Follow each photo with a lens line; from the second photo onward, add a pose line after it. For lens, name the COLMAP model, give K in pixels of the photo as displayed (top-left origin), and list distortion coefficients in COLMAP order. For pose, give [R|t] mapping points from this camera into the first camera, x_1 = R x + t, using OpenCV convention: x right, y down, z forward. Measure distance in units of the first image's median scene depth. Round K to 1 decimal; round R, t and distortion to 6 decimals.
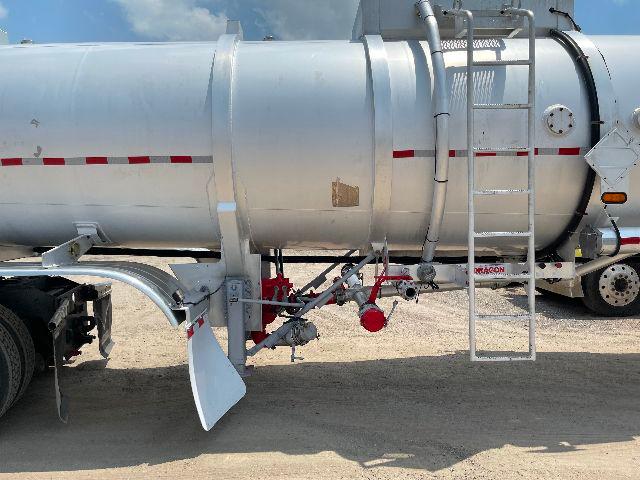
lens RADIAL K [[546.9, 0, 316.9], [0, 546.9, 237.4], [0, 0, 1]] dist [0.070976, -0.003670]
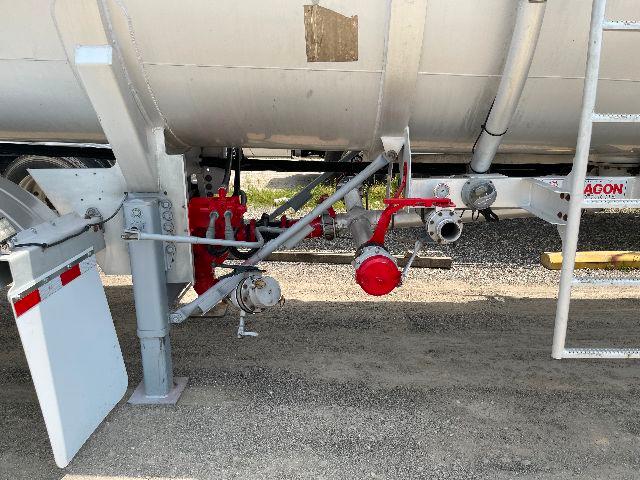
lens RADIAL K [[546.9, 0, 315.5], [0, 546.9, 244.7], [0, 0, 1]] dist [0.070976, -0.003670]
pose [[0.999328, 0.019755, -0.030887, 0.053559], [-0.013678, 0.982483, 0.185848, 0.015090], [0.034017, -0.185300, 0.982093, 0.441549]]
